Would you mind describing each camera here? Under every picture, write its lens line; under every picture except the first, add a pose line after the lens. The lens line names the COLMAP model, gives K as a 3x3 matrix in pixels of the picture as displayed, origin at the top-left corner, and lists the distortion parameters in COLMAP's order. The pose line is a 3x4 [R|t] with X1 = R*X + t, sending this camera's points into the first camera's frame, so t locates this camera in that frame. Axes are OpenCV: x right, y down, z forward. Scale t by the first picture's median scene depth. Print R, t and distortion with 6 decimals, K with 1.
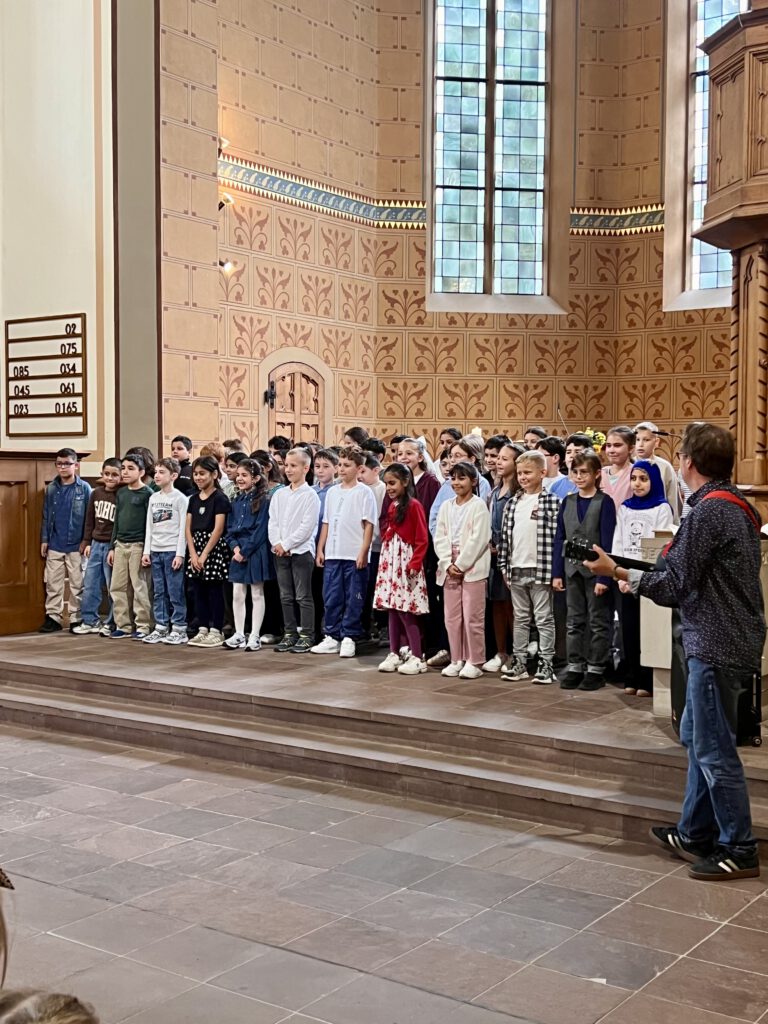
lens RADIAL K [[1283.3, 0, 384.0], [0, 1283.3, 512.0], [0, 0, 1]] dist [0.125589, -0.058928]
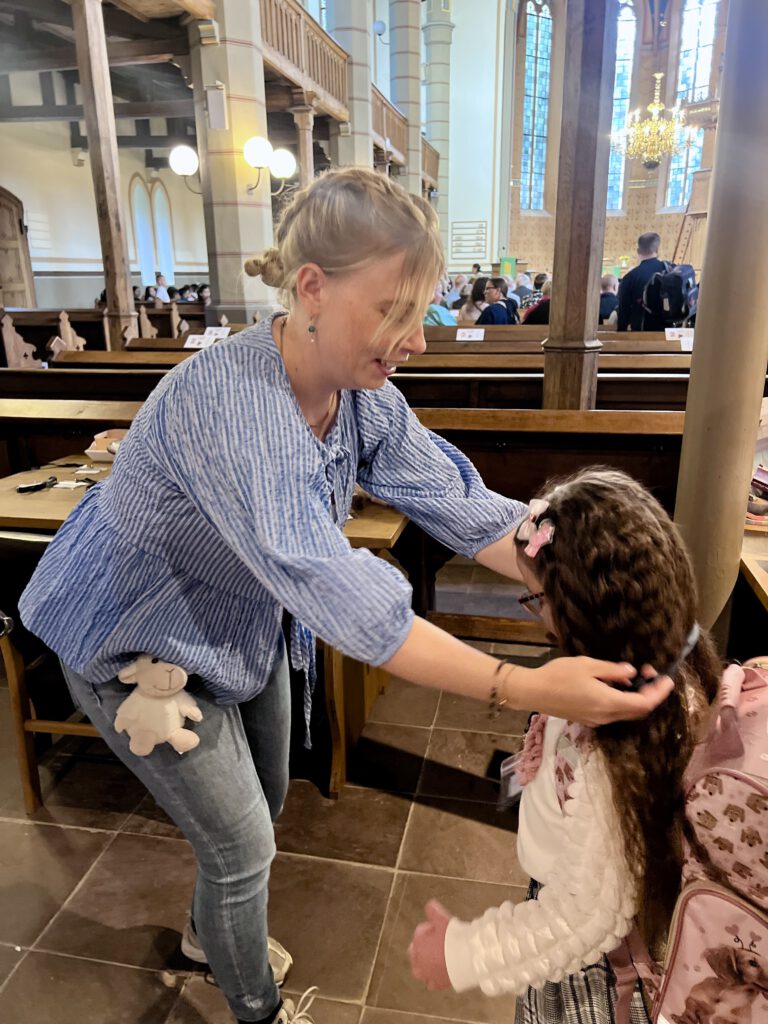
lens RADIAL K [[788.6, 0, 383.5], [0, 788.6, 516.9], [0, 0, 1]] dist [0.060069, -0.073369]
pose [[0.912209, -0.131351, 0.388100, -1.212734], [0.028067, 0.965028, 0.260640, 0.040933], [-0.408763, -0.226865, 0.883994, -0.802619]]
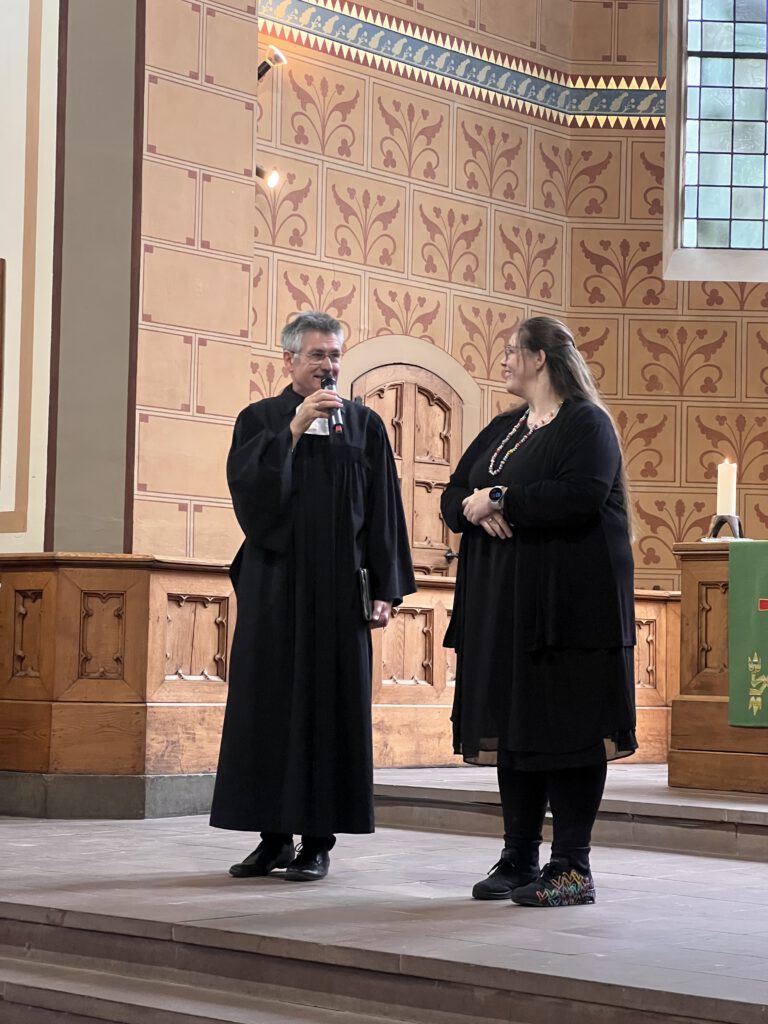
lens RADIAL K [[2259.4, 0, 384.0], [0, 2259.4, 512.0], [0, 0, 1]] dist [-0.086386, 2.938947]
pose [[0.991319, 0.006114, -0.131335, 0.043893], [-0.019833, 0.994441, -0.103409, 0.039353], [0.129972, 0.105116, 0.985930, 0.086330]]
